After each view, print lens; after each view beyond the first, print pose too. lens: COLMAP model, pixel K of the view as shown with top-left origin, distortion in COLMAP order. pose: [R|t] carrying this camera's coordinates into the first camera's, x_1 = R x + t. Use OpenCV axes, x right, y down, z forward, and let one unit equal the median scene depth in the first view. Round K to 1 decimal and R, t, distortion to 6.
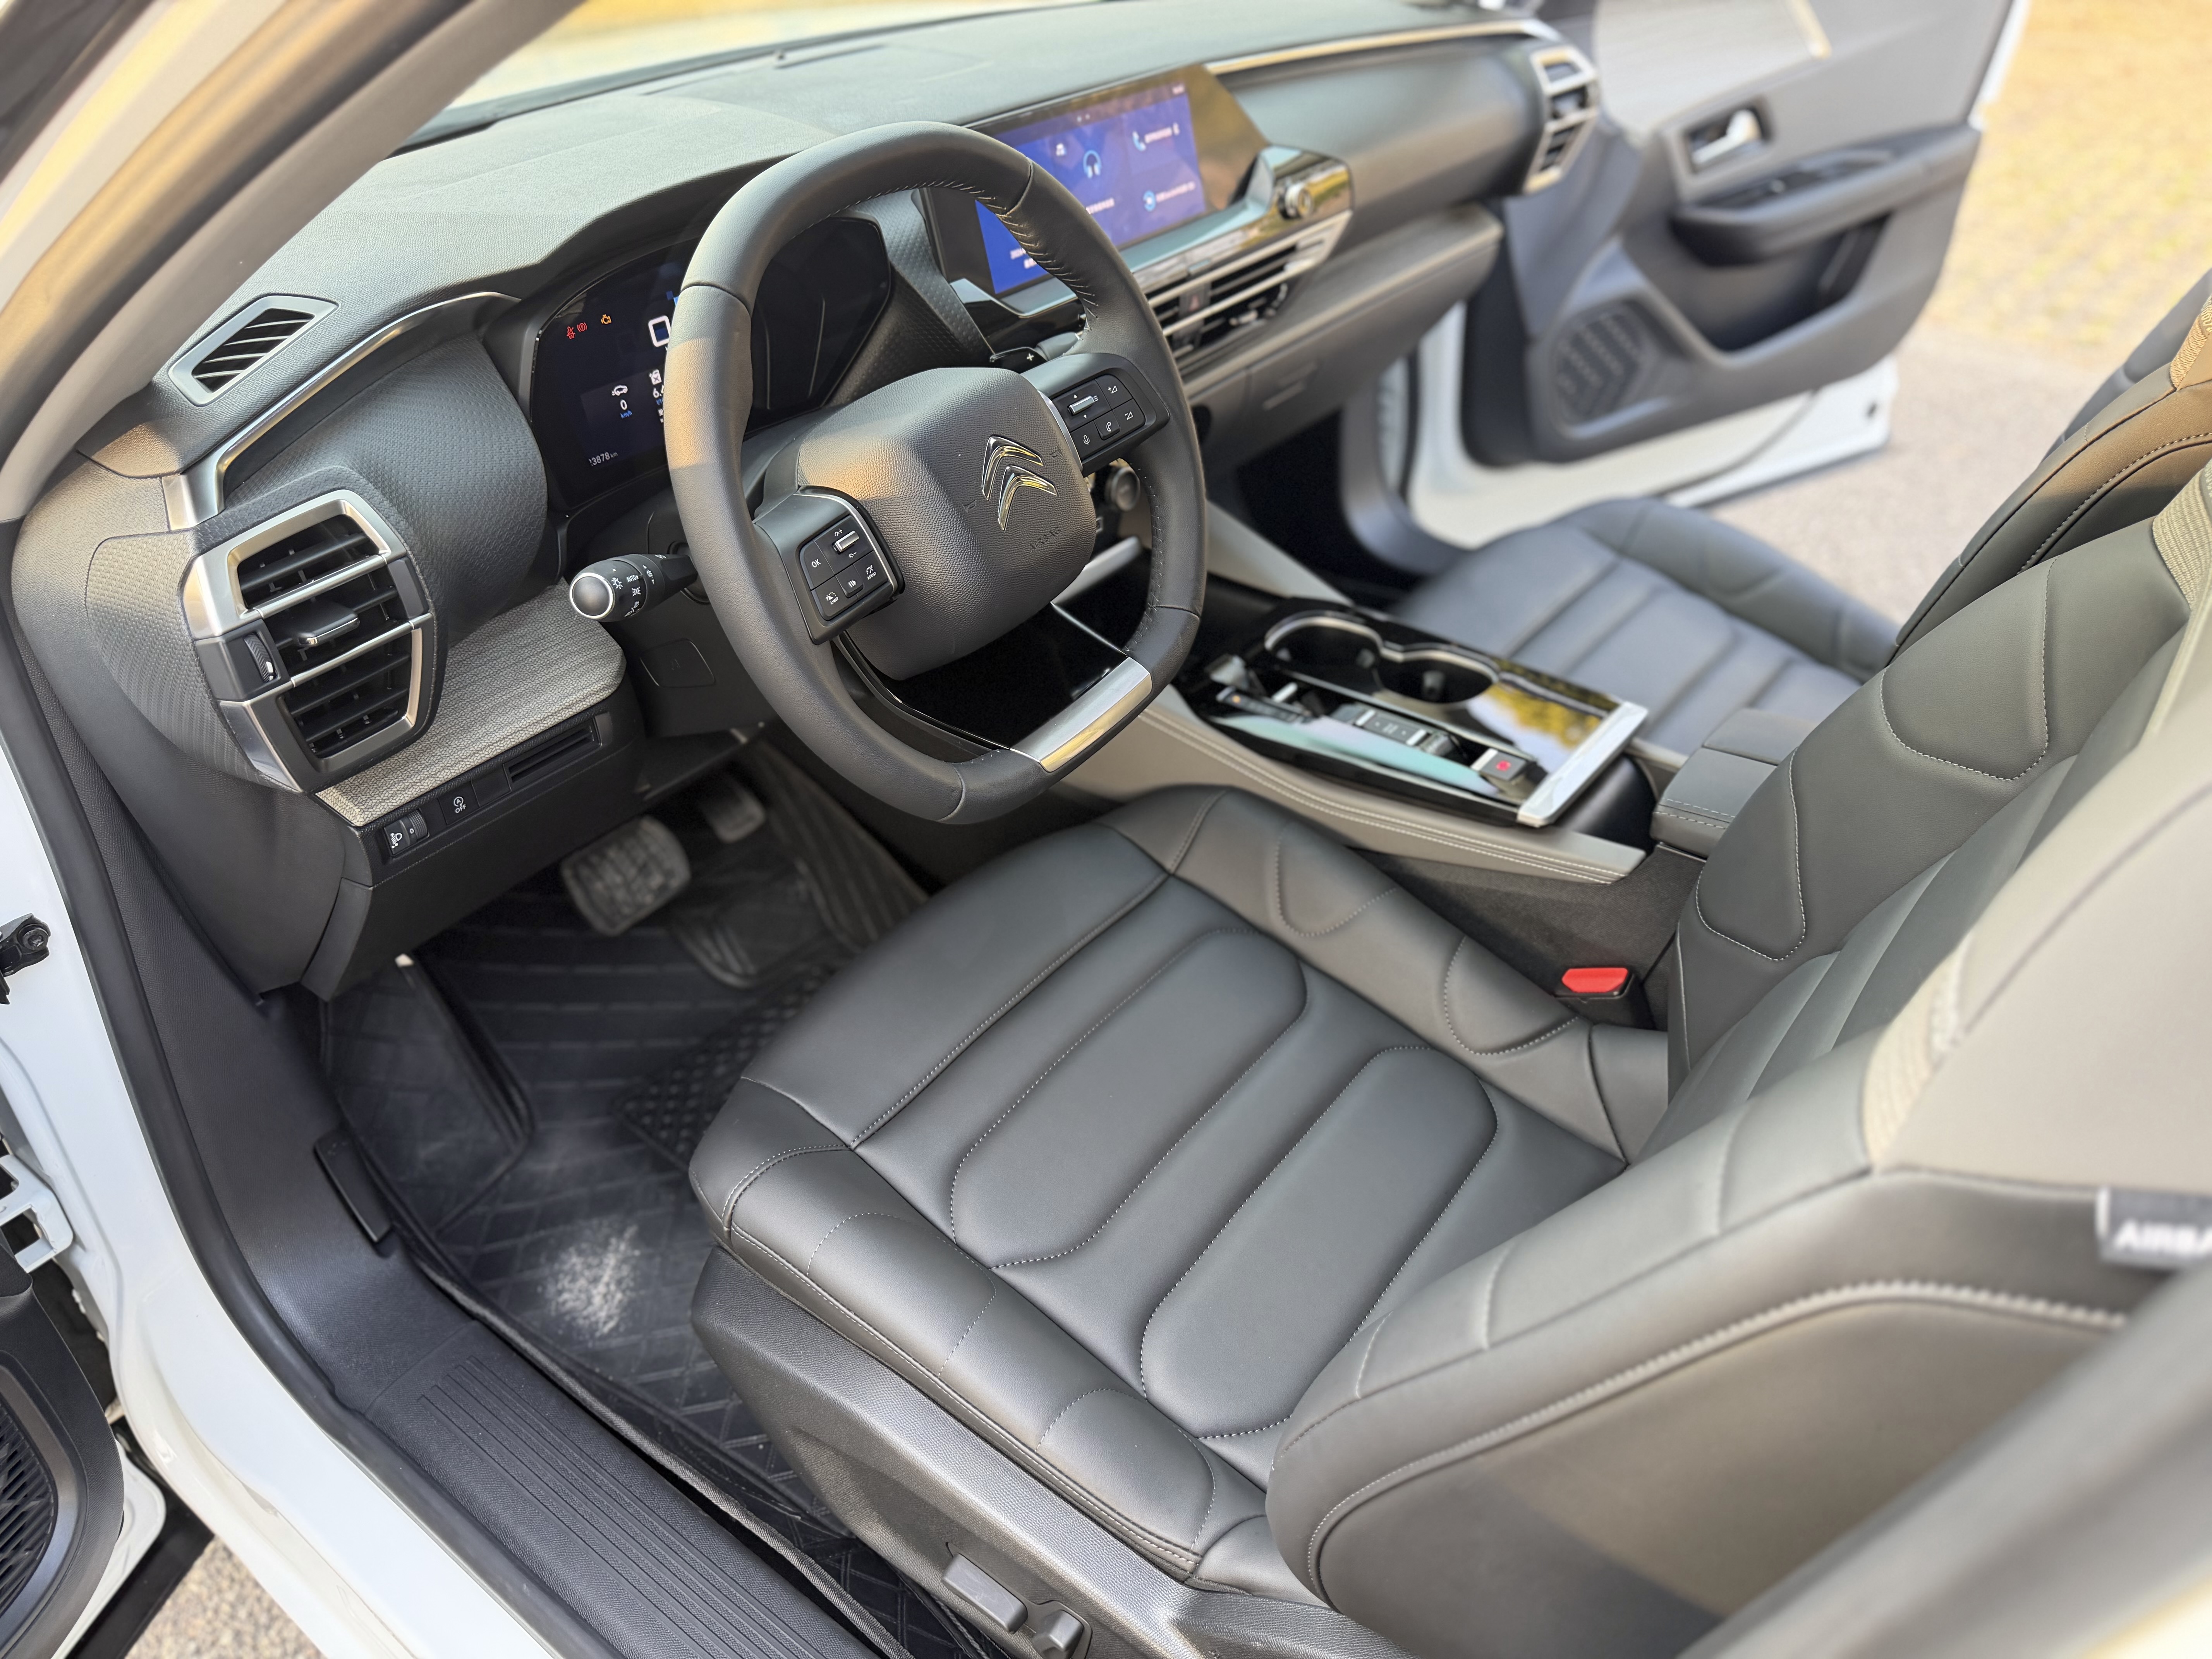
lens RADIAL K [[1555.0, 0, 1109.5], [0, 1555.0, 849.8], [0, 0, 1]] dist [0.059380, -0.114675]
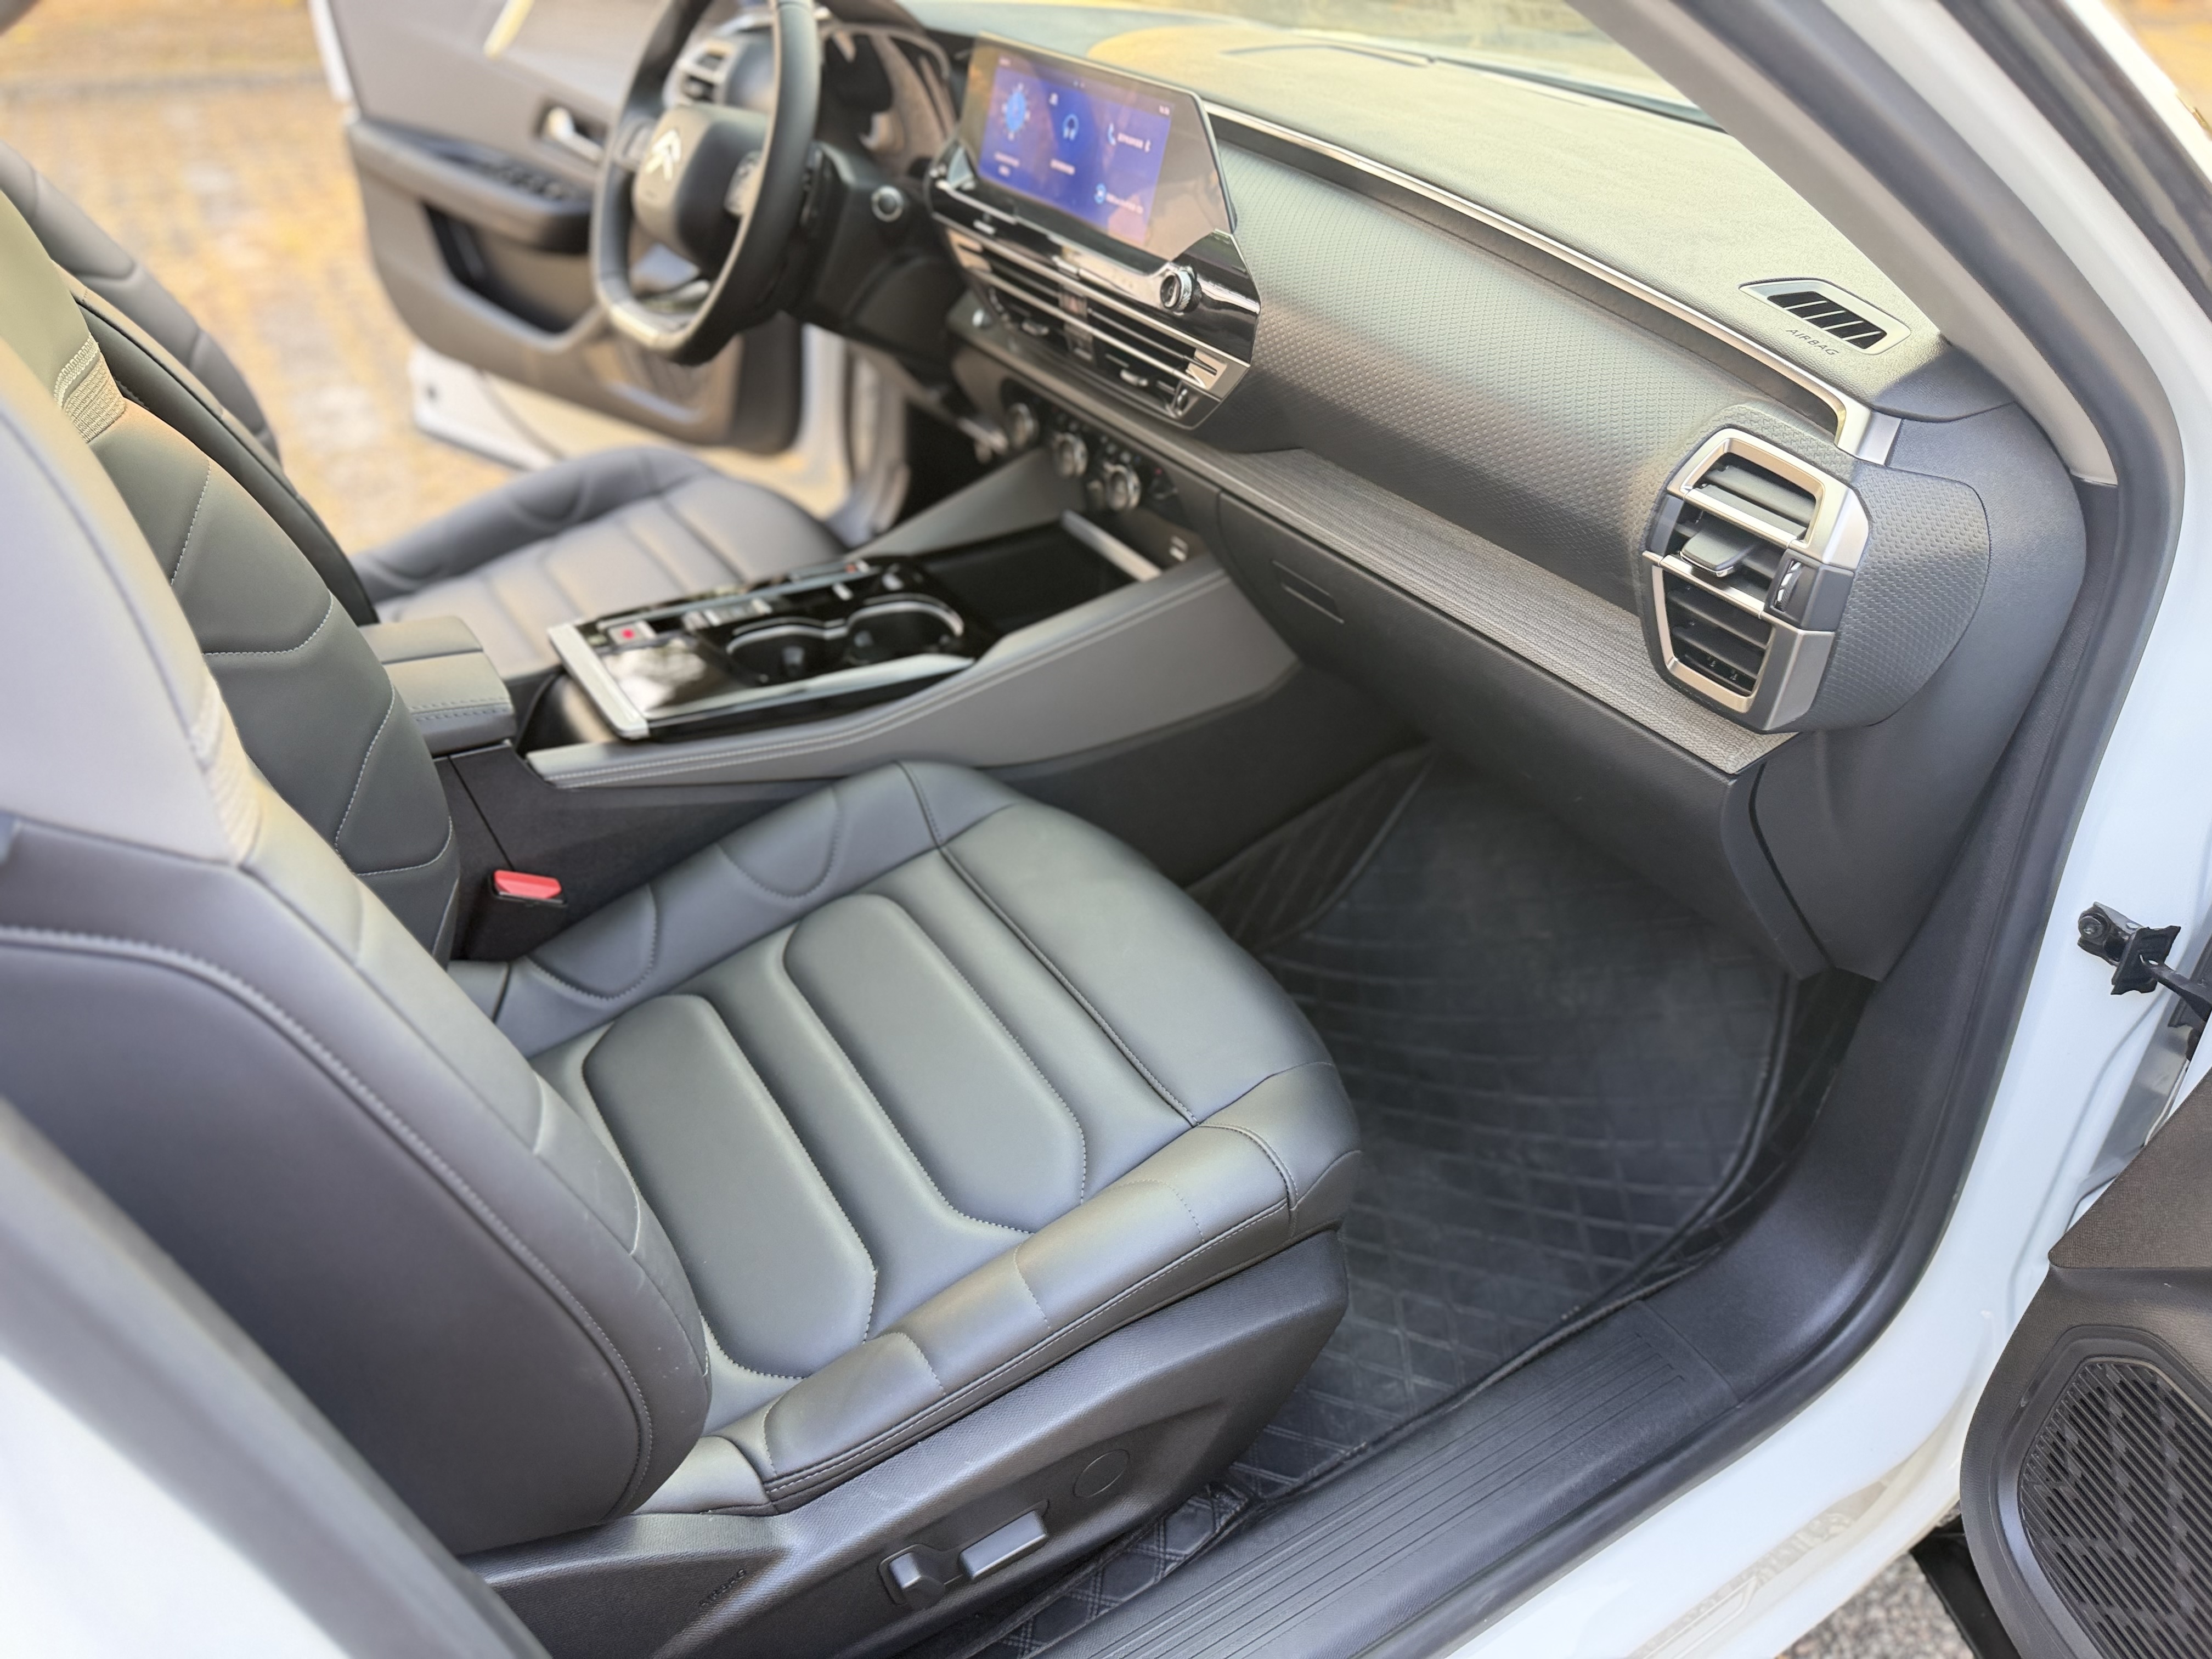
lens RADIAL K [[1555.0, 0, 1109.5], [0, 1555.0, 849.8], [0, 0, 1]] dist [0.059380, -0.114675]
pose [[-0.342758, 0.532753, -0.773751, 1.161670], [-0.587095, 0.521511, 0.619150, -0.929349], [0.733373, 0.666484, 0.134025, 1.303032]]
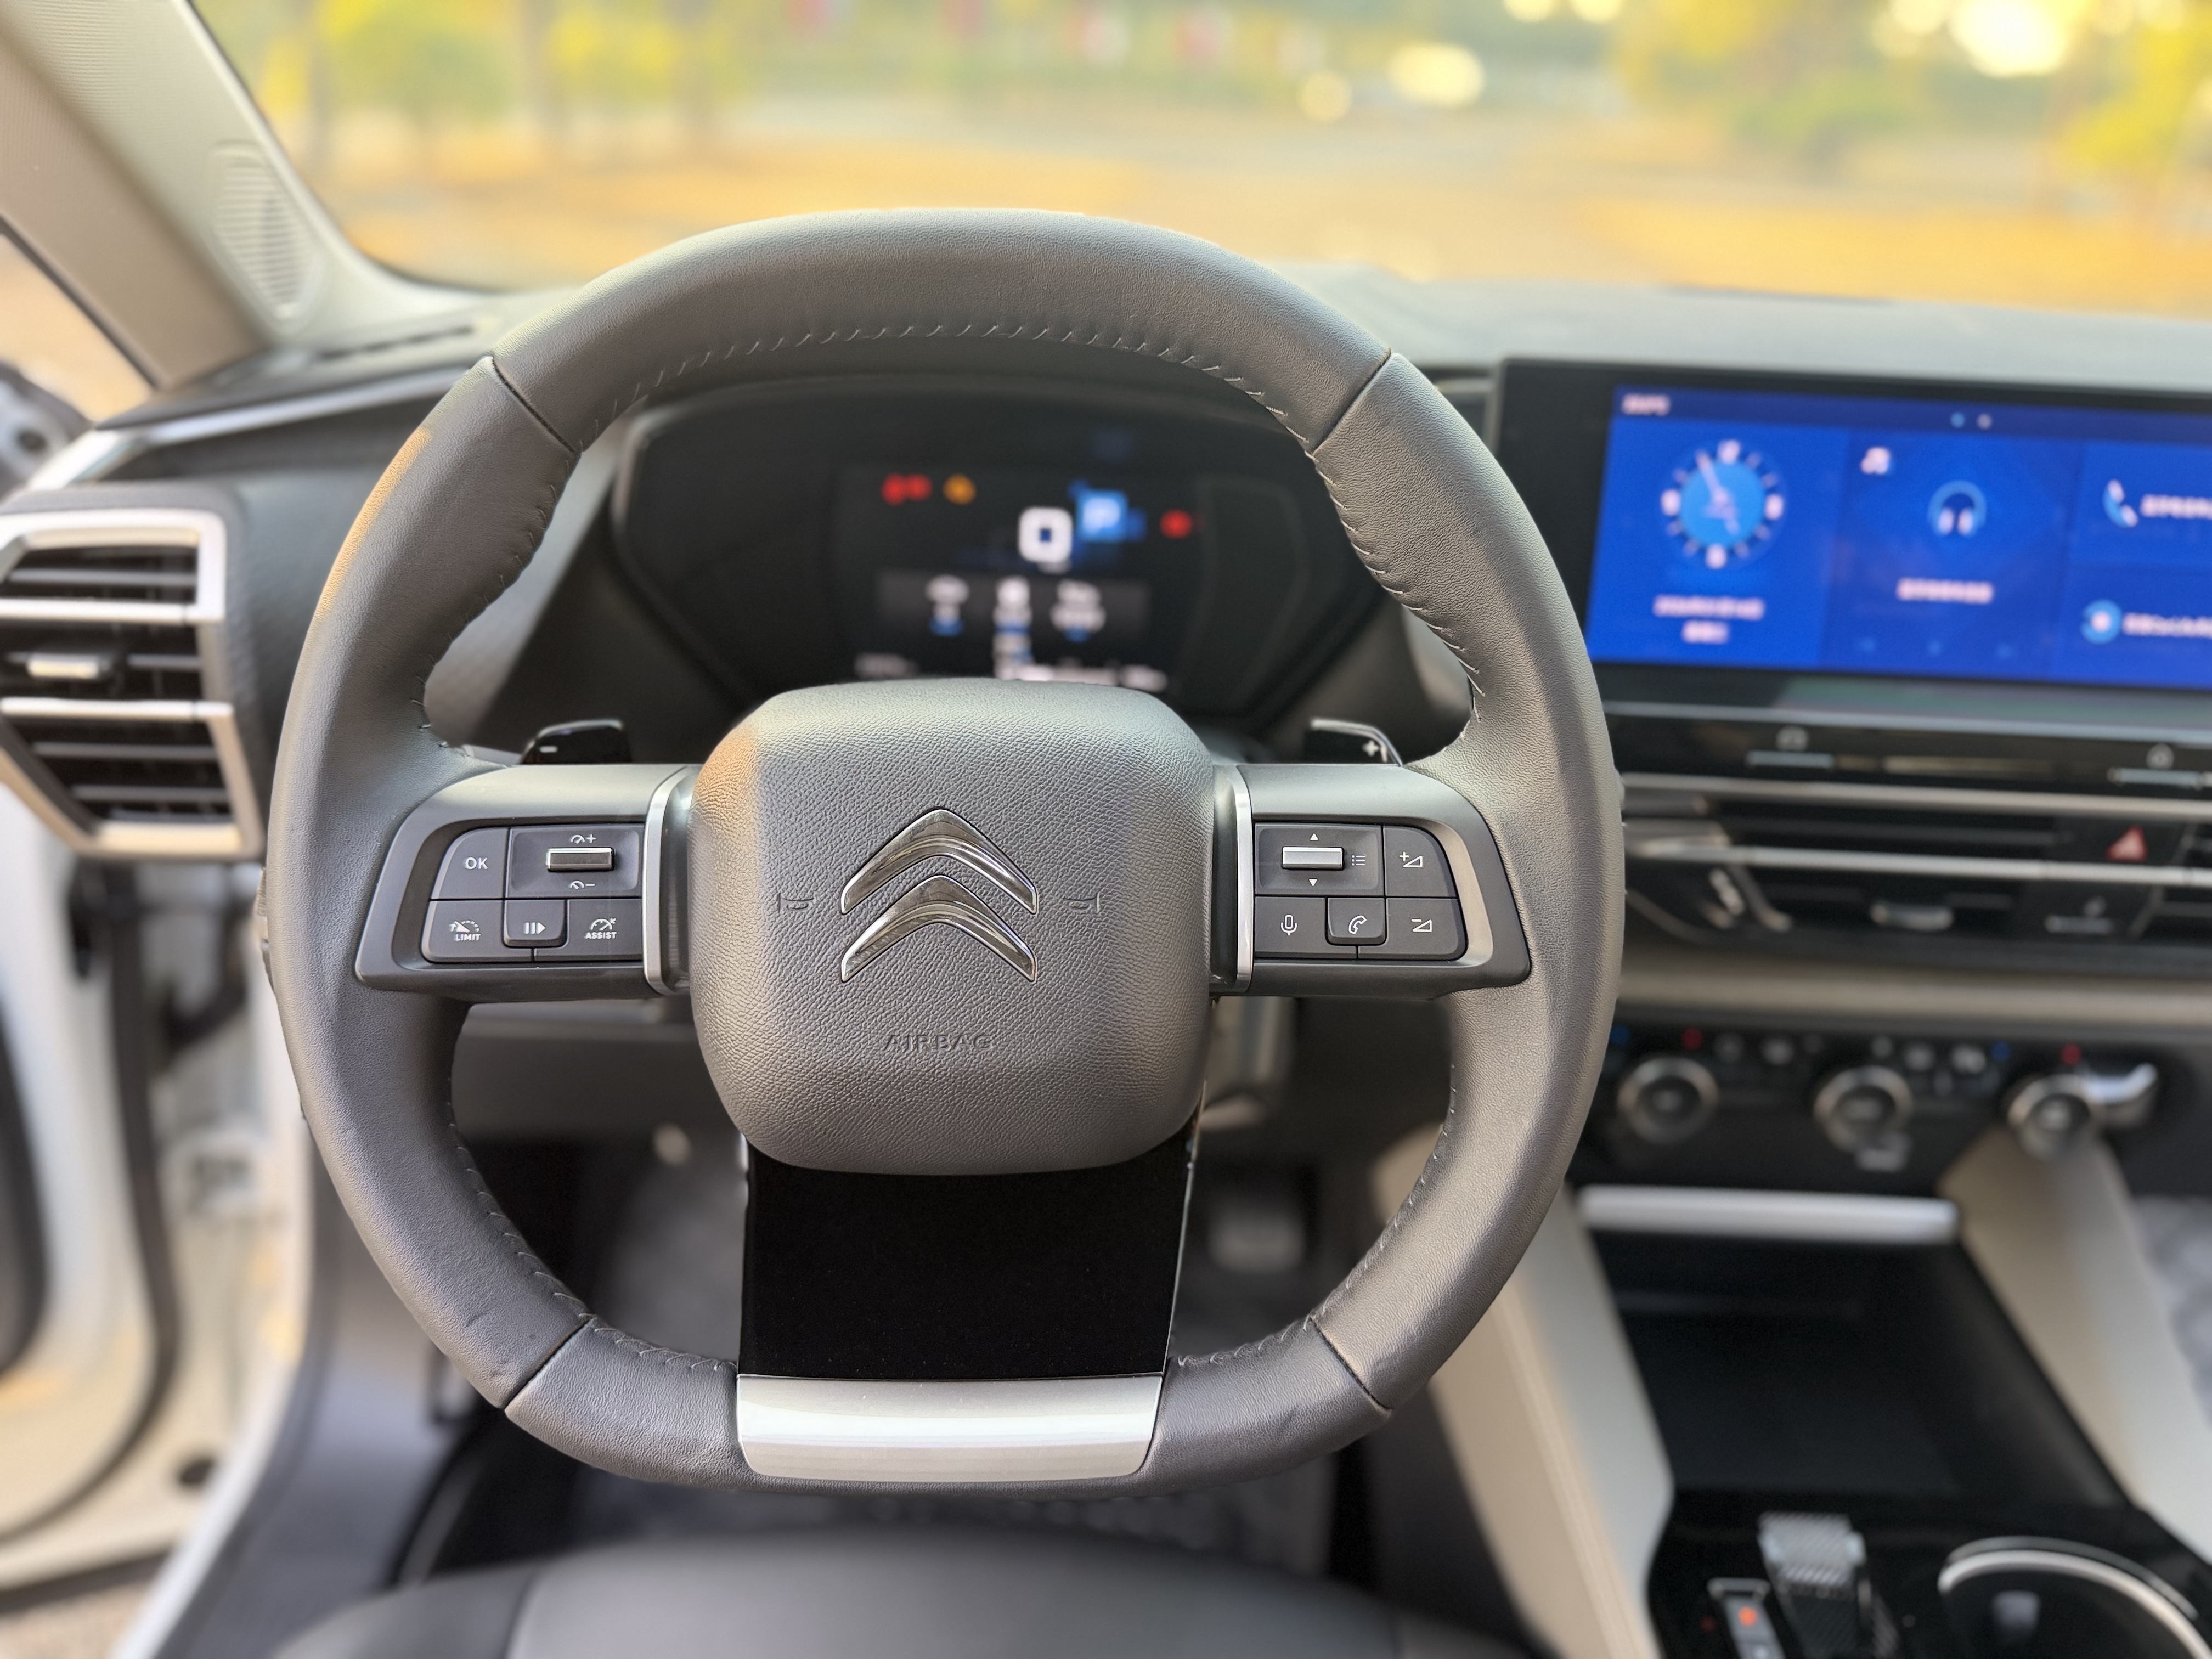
lens RADIAL K [[1536.4, 0, 1103.5], [0, 1536.4, 859.6], [0, 0, 1]] dist [0.073051, -0.105445]
pose [[0.593278, 0.394433, -0.701743, 0.235756], [-0.521461, 0.852417, 0.038262, -0.237880], [0.613270, 0.343232, 0.711402, 0.562320]]
